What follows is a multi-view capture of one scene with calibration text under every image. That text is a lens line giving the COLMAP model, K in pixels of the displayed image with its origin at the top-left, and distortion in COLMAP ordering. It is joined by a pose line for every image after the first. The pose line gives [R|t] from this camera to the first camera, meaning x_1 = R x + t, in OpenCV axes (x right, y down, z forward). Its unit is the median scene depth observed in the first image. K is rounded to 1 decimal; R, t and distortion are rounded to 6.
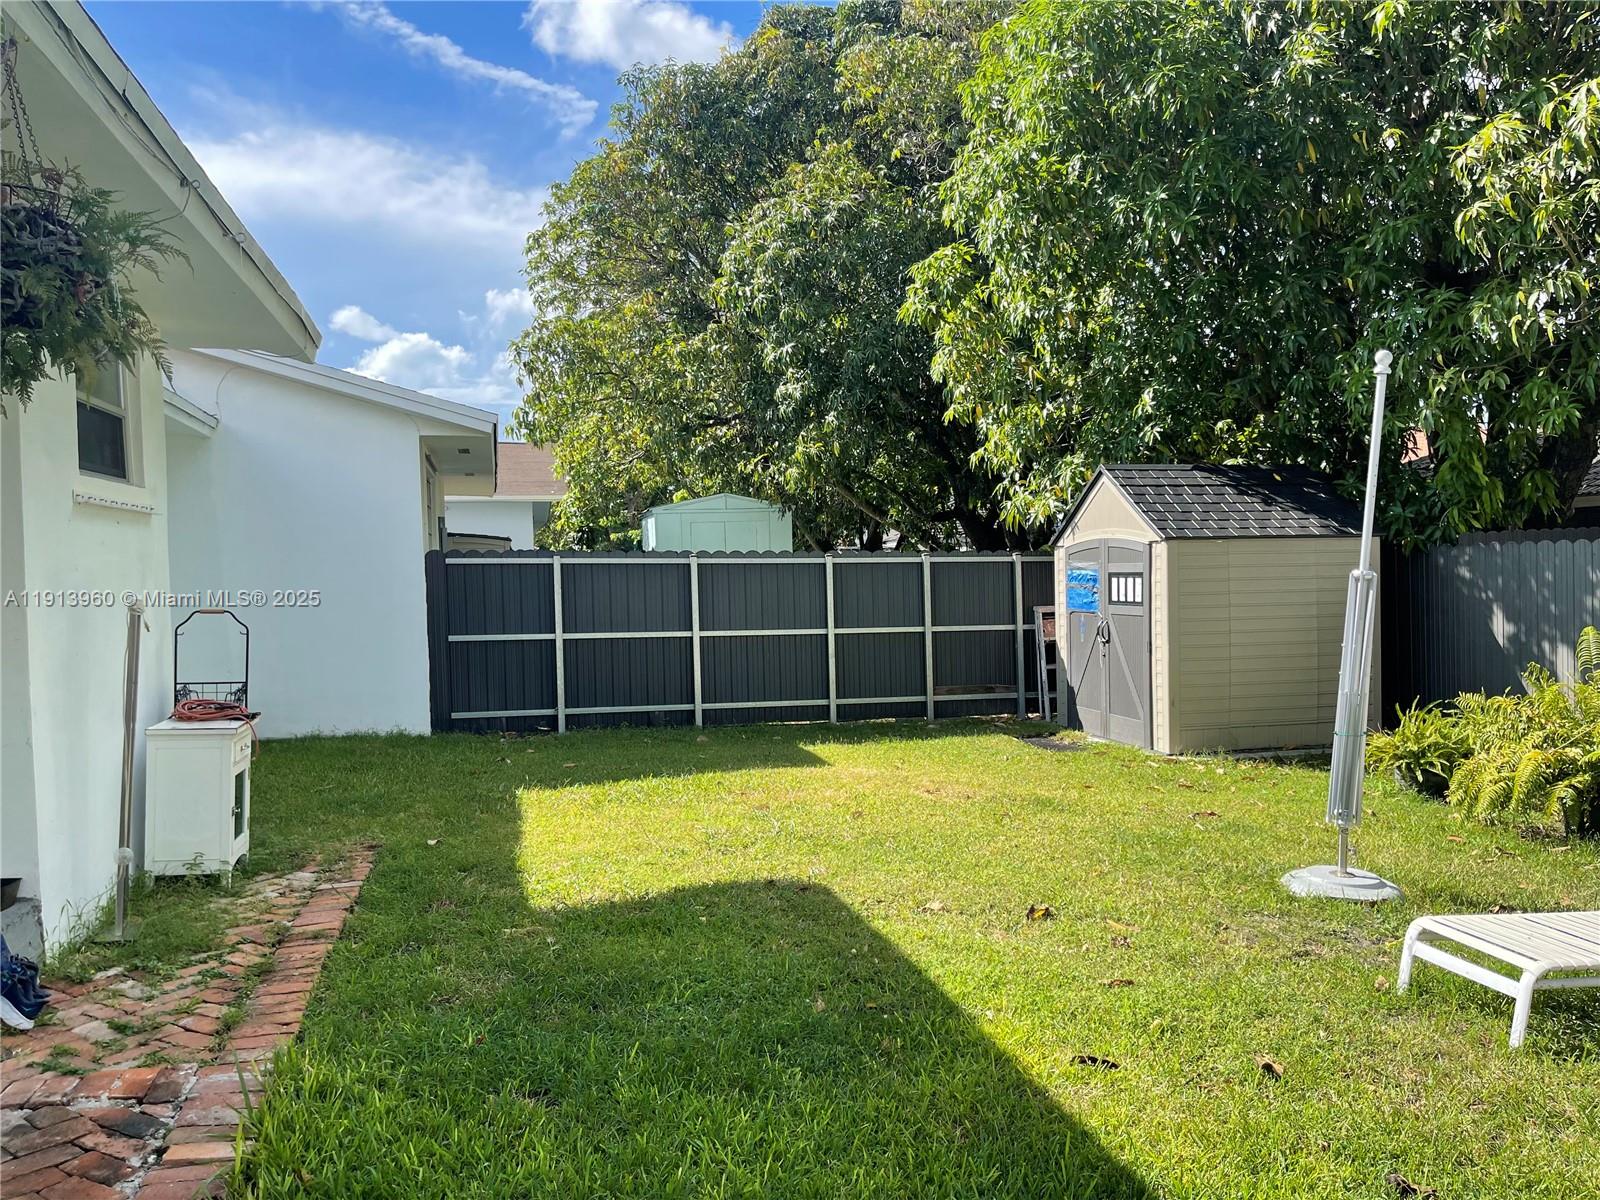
lens RADIAL K [[1210.5, 0, 789.2], [0, 1210.5, 604.8], [0, 0, 1]] dist [0.068806, -0.092231]
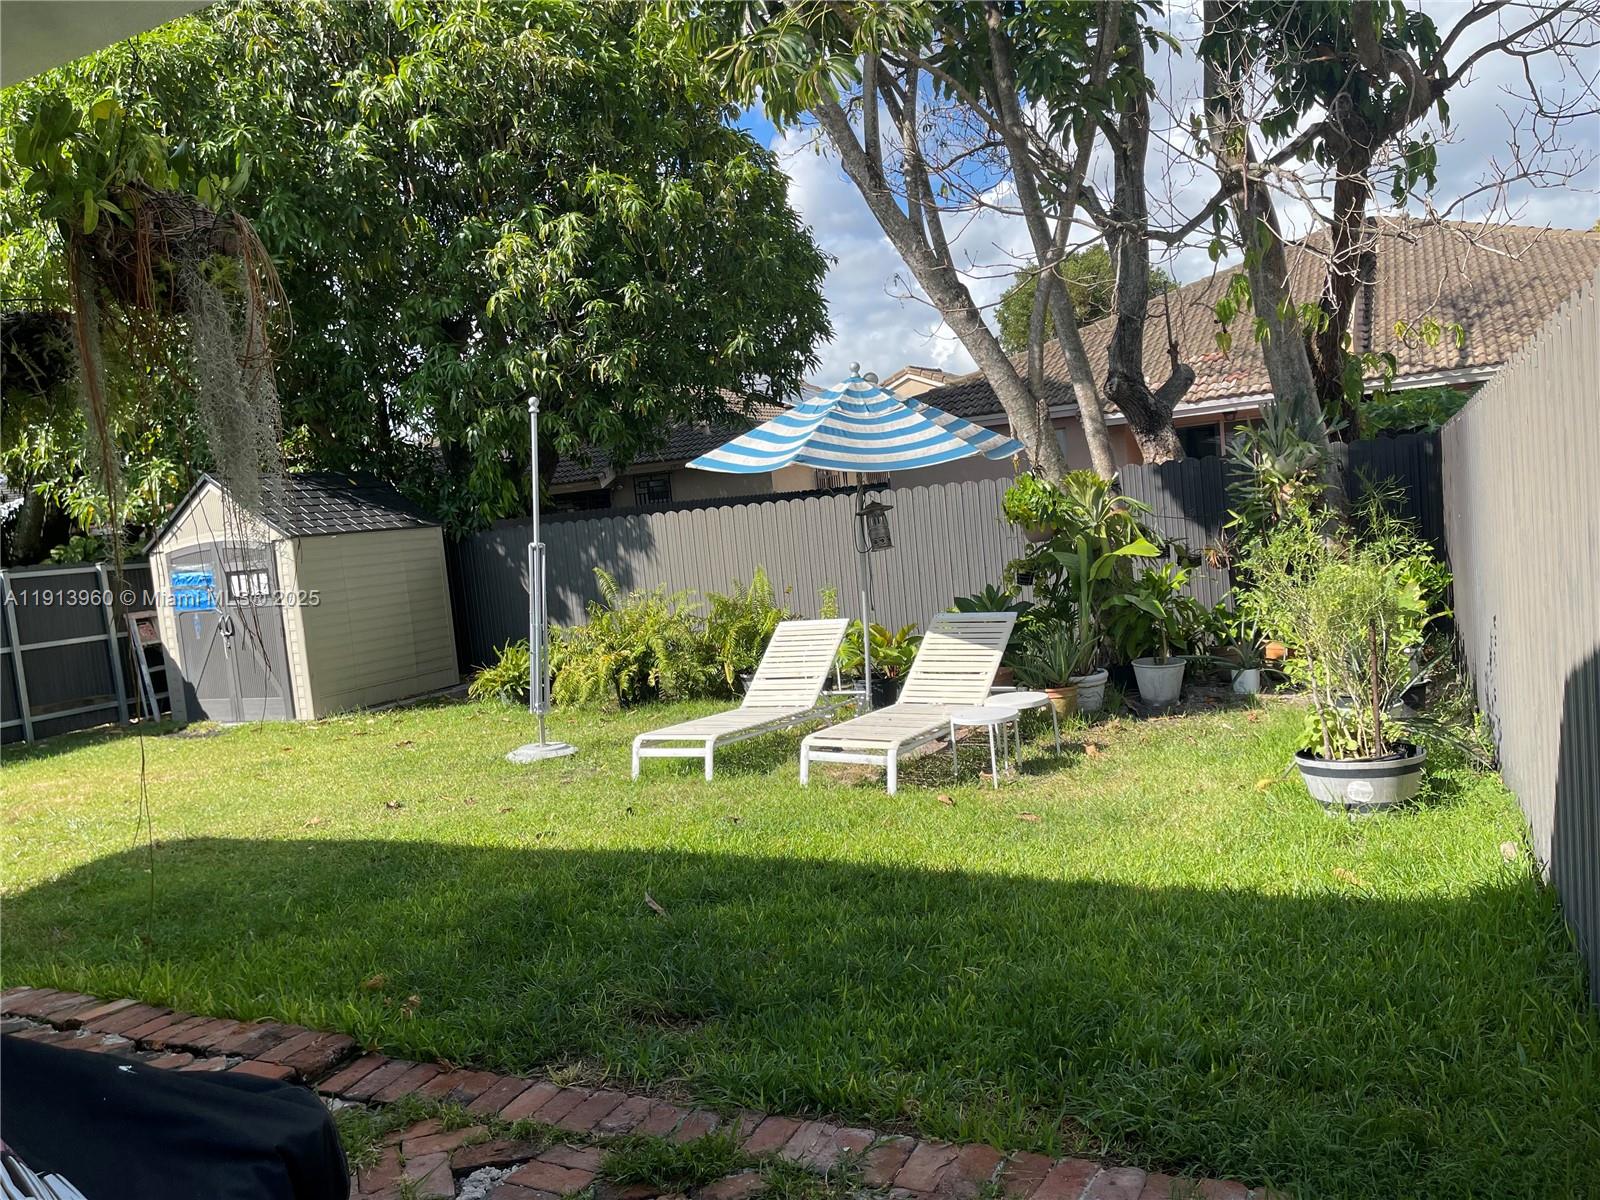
lens RADIAL K [[1210.5, 0, 805.0], [0, 1210.5, 599.2], [0, 0, 1]] dist [0.068806, -0.092231]
pose [[0.636917, -0.097552, 0.764735, -0.256225], [0.104460, 0.993734, 0.039763, 0.008951], [-0.763822, 0.054559, 0.643116, -0.117128]]
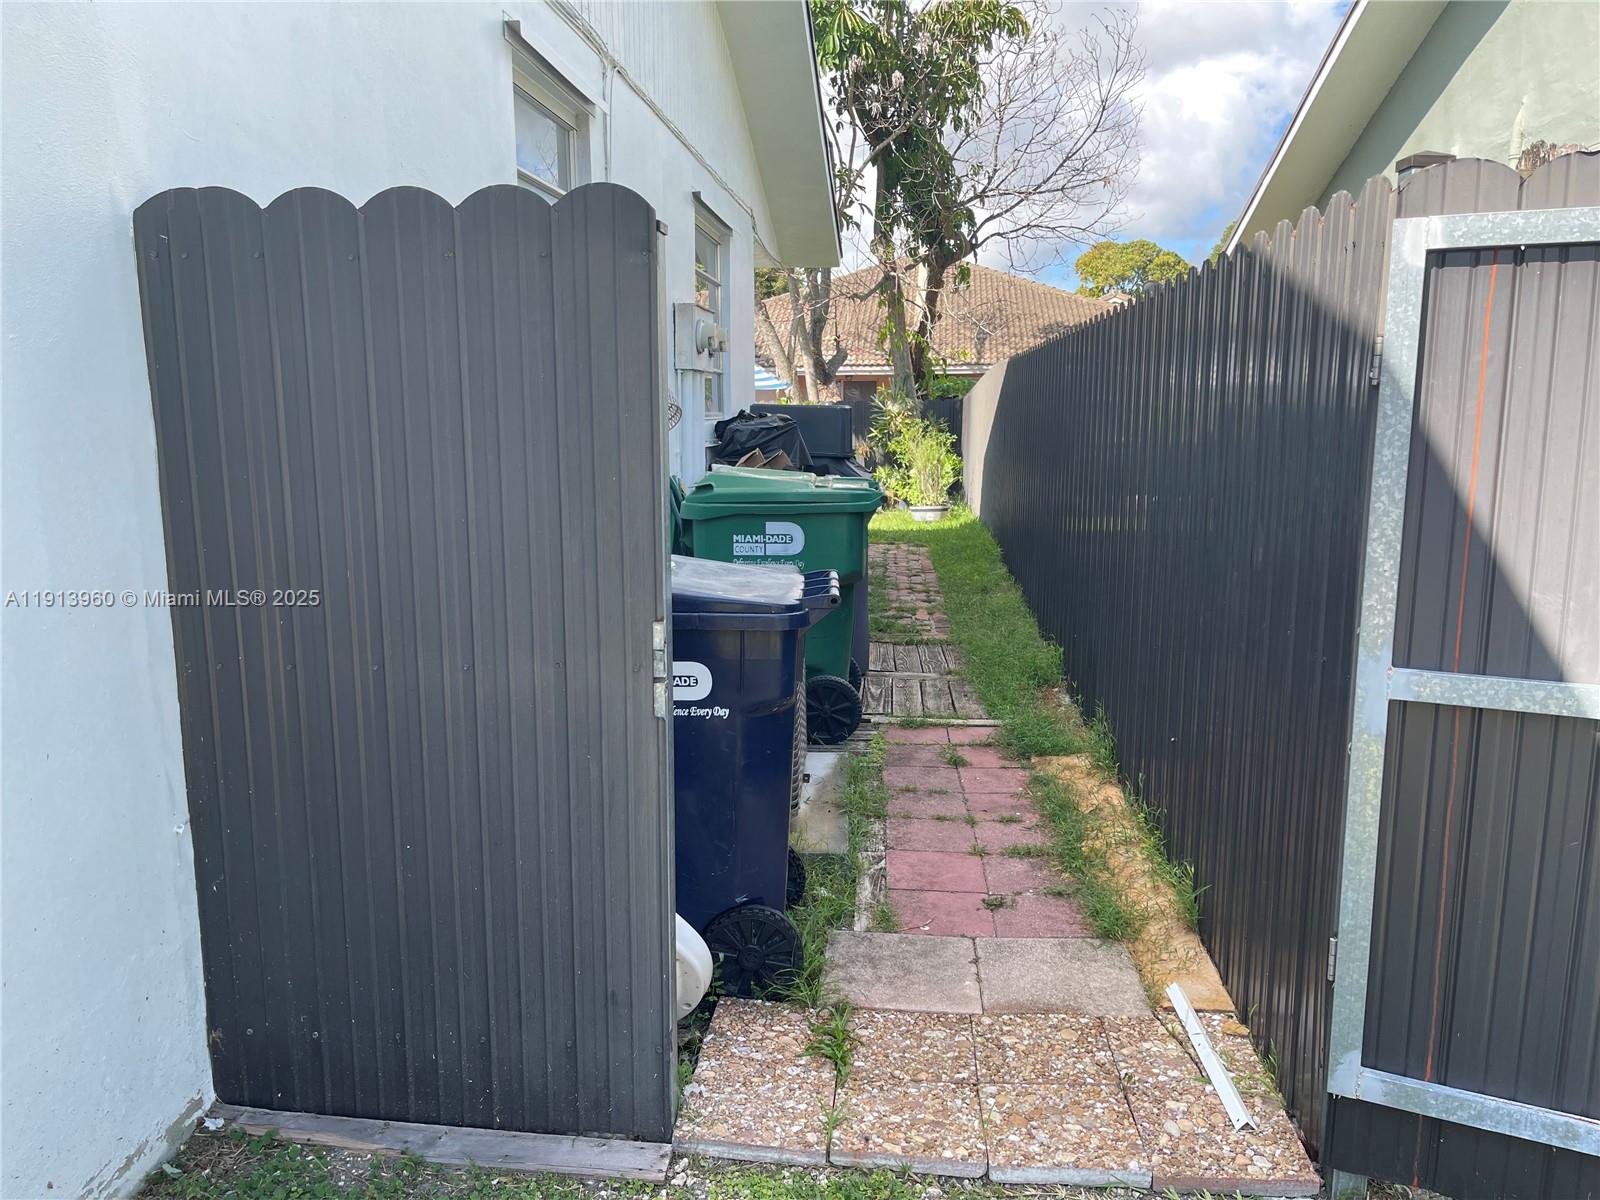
lens RADIAL K [[1210.5, 0, 794.5], [0, 1210.5, 604.5], [0, 0, 1]] dist [0.068806, -0.092231]
pose [[0.349407, -0.135439, 0.927131, -0.786688], [0.020089, 0.990353, 0.137104, 0.018188], [-0.936756, -0.029280, 0.348757, -0.239831]]
